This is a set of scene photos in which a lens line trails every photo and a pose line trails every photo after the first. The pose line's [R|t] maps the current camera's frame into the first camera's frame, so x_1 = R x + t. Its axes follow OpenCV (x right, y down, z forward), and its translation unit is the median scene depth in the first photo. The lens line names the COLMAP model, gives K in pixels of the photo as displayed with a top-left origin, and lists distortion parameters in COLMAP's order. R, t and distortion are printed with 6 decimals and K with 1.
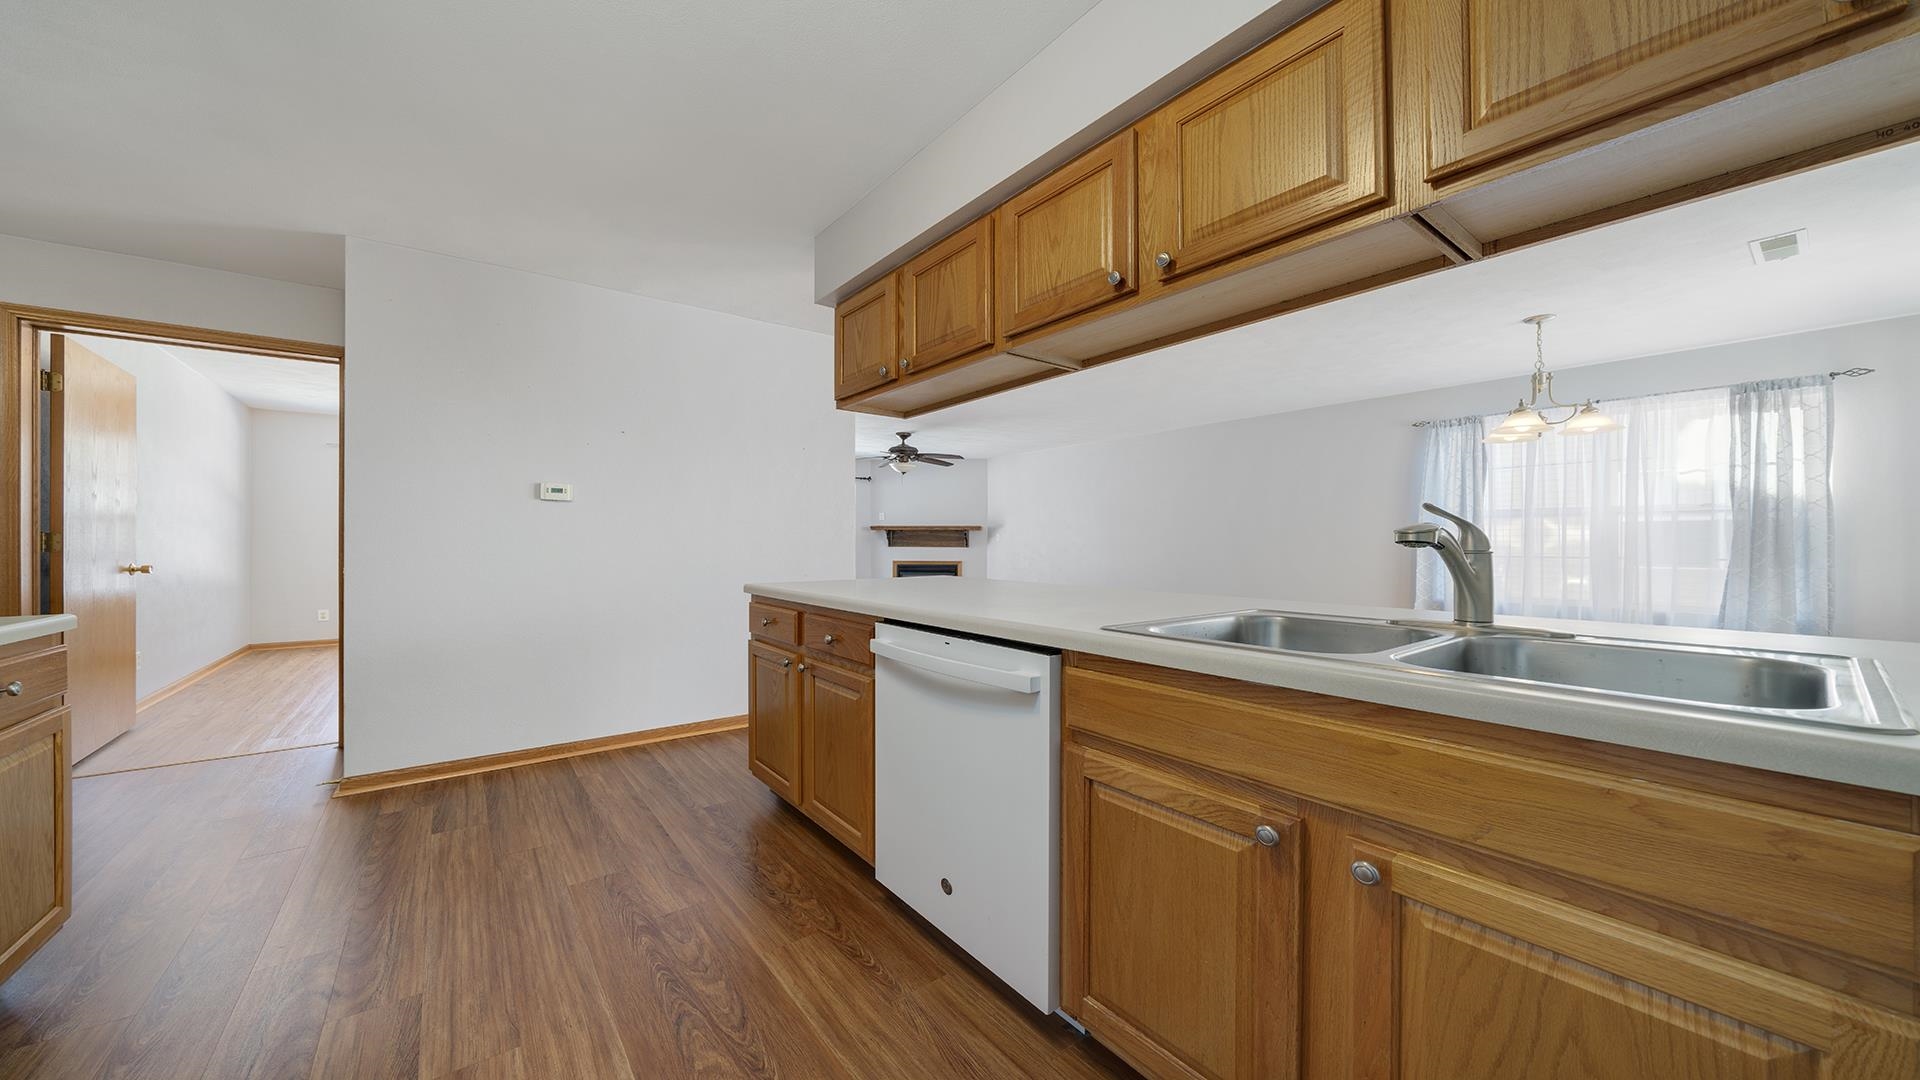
lens RADIAL K [[671.6, 0, 960.0], [0, 671.6, 540.0], [0, 0, 1]] dist [0.008561, -0.000205]
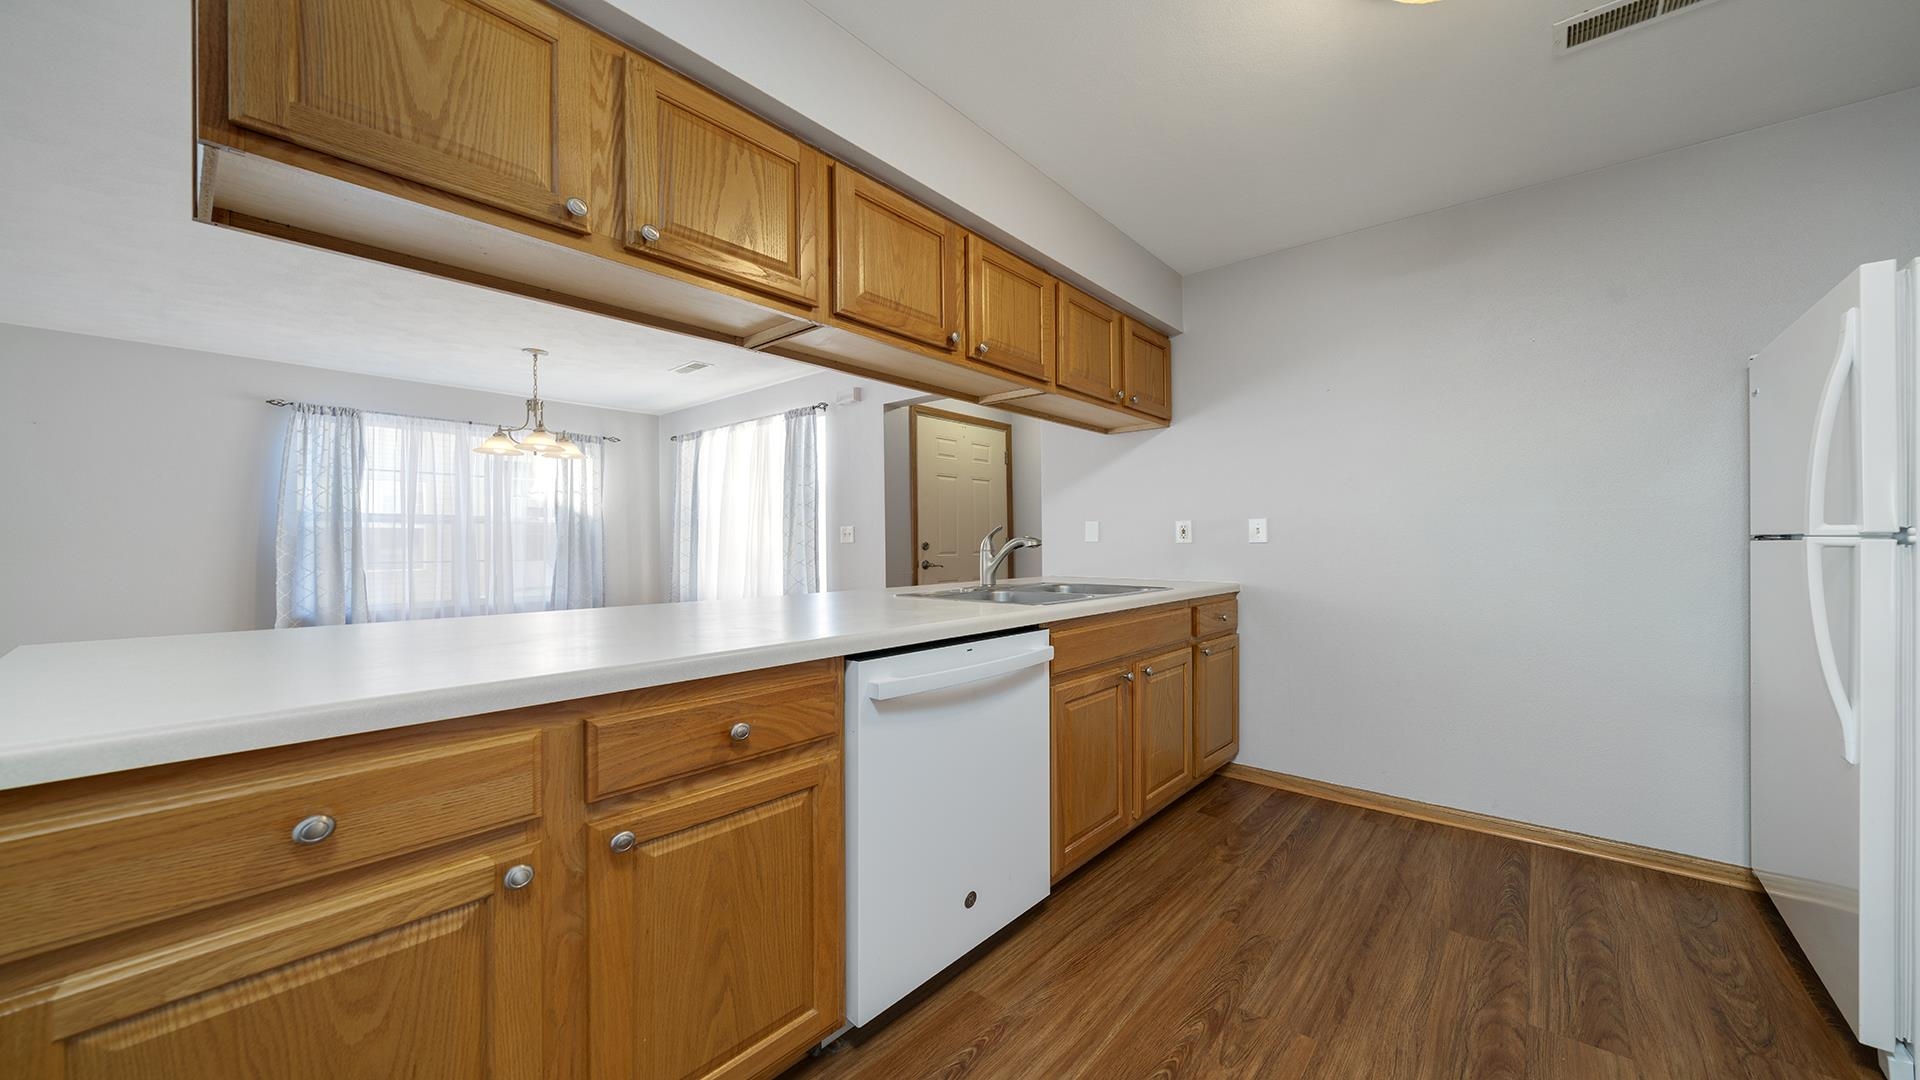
lens RADIAL K [[683.4, 0, 959.9], [0, 683.4, 537.1], [0, 0, 1]] dist [-0.000414, 0.000011]
pose [[-0.203932, 0.010356, 0.978930, -0.701307], [0.001082, 0.999946, -0.010353, -0.000274], [-0.978984, -0.001052, -0.203932, 0.861209]]
